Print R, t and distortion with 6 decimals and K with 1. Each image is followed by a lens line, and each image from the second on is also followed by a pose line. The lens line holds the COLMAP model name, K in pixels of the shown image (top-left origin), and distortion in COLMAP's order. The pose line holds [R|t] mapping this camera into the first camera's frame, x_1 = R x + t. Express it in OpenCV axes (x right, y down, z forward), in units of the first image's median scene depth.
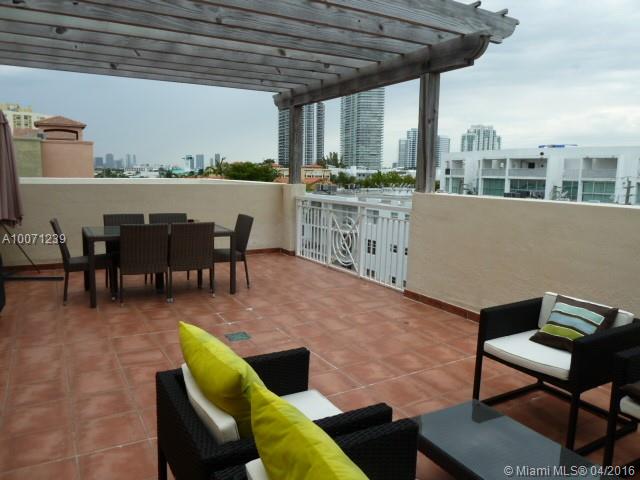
lens RADIAL K [[474.9, 0, 320.6], [0, 474.9, 238.6], [0, 0, 1]] dist [-0.051973, 0.018024]
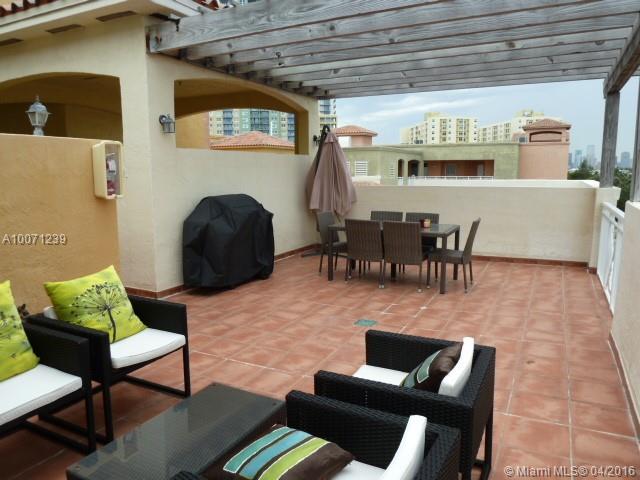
lens RADIAL K [[474.9, 0, 322.9], [0, 474.9, 240.1], [0, 0, 1]] dist [-0.051973, 0.018024]
pose [[0.546936, 0.098653, -0.831342, 0.572437], [-0.096283, 0.993856, 0.054594, -0.034408], [0.831619, 0.050185, 0.553074, 0.231392]]
